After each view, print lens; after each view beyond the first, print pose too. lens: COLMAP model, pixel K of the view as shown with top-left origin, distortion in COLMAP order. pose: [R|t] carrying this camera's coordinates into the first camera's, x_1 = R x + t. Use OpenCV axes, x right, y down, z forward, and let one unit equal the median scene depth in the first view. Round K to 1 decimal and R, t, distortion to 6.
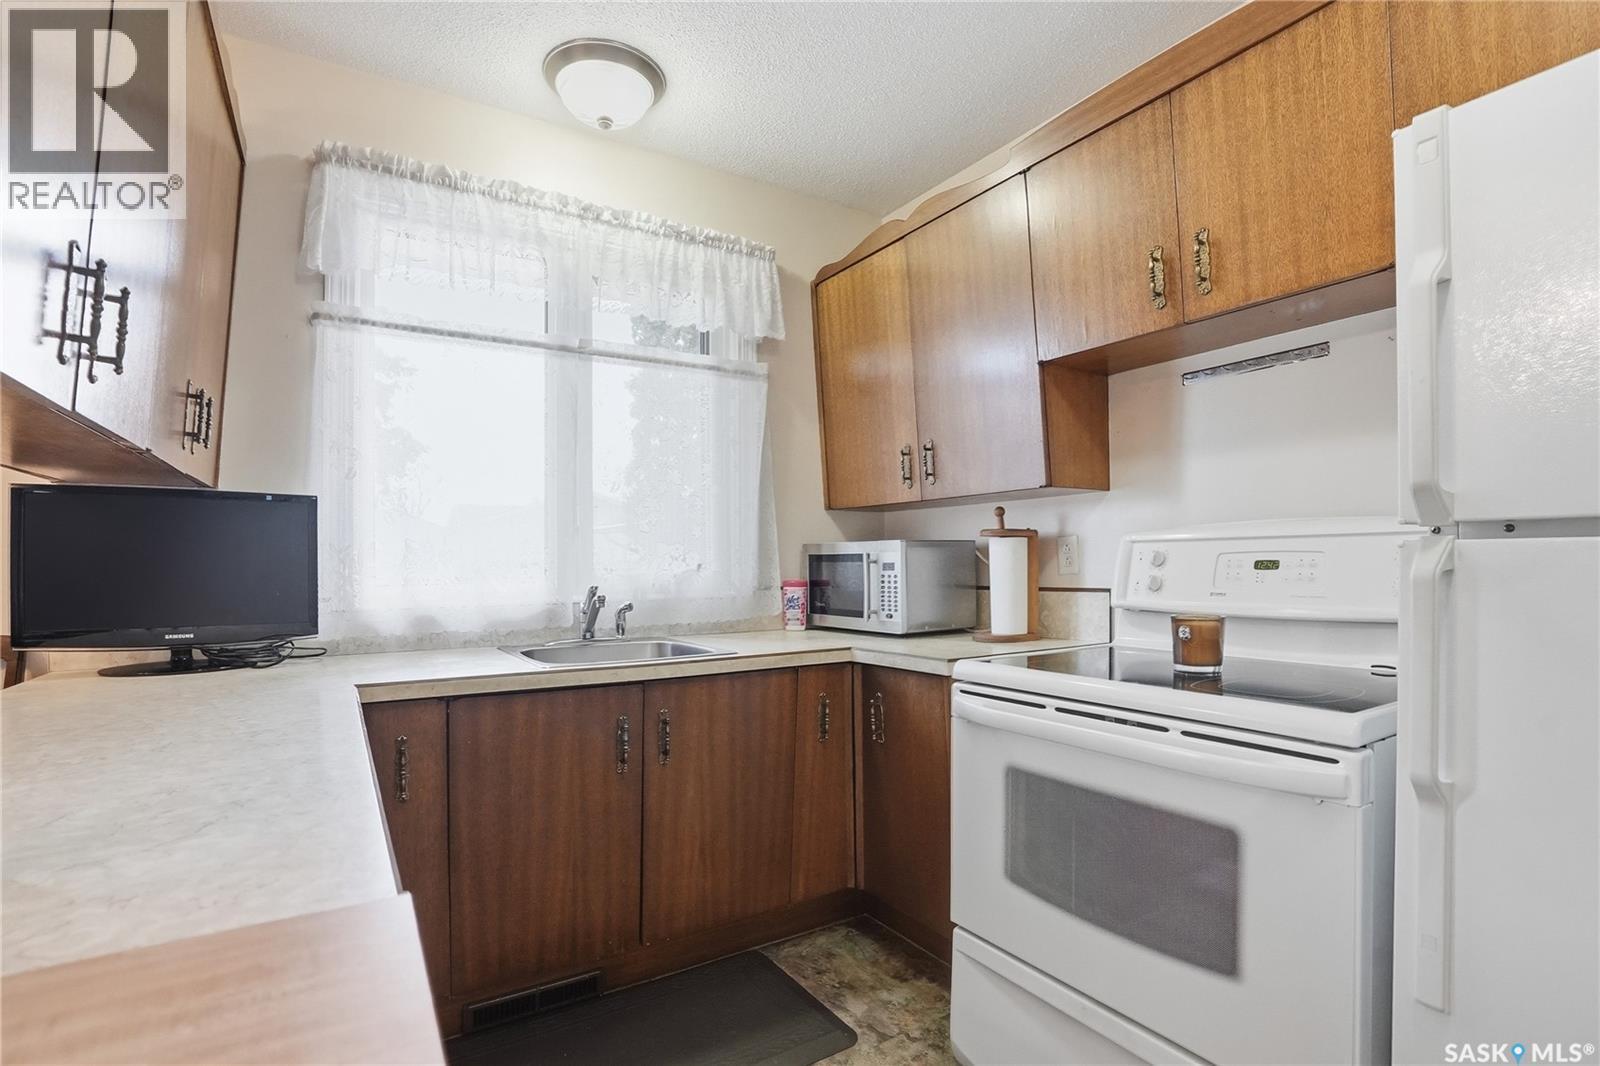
lens RADIAL K [[761.3, 0, 798.7], [0, 761.3, 556.5], [0, 0, 1]] dist [-0.070892, 0.033348]
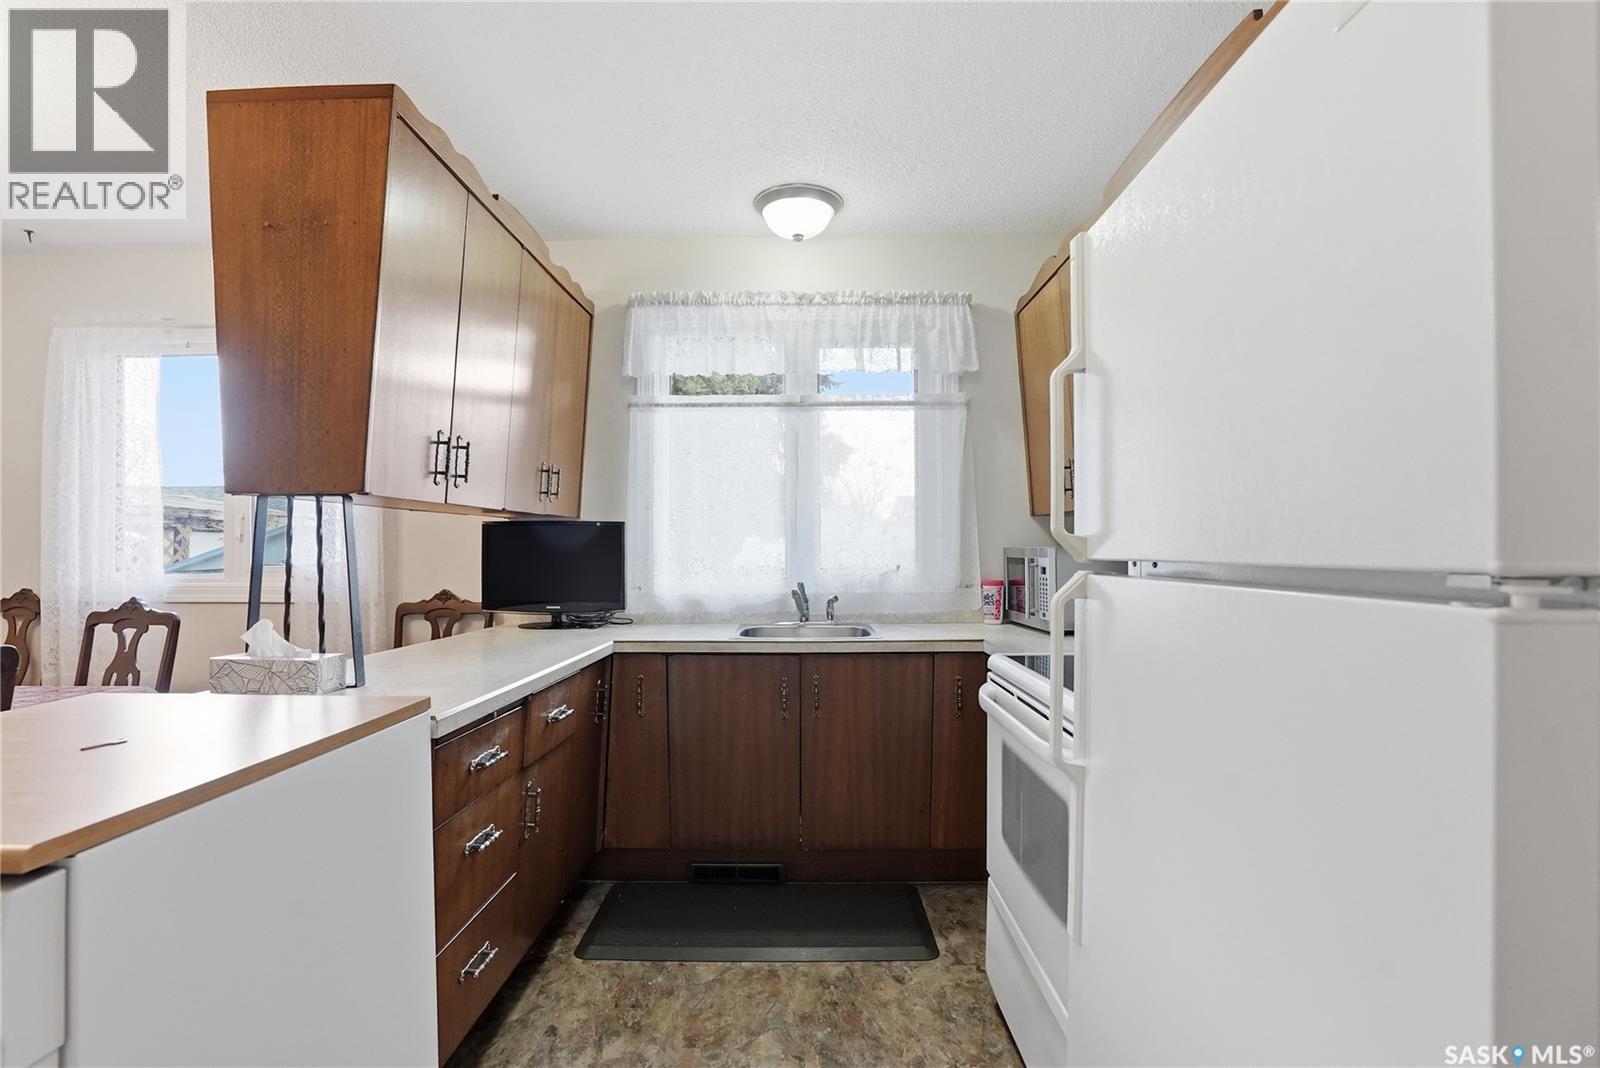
lens RADIAL K [[755.0, 0, 800.0], [0, 755.0, 534.0], [0, 0, 1]] dist [-0.055574, -0.000038]
pose [[0.847450, -0.009058, -0.530798, 0.436440], [0.002080, 0.999903, -0.013743, -0.027995], [0.530871, 0.010543, 0.847387, -0.132601]]
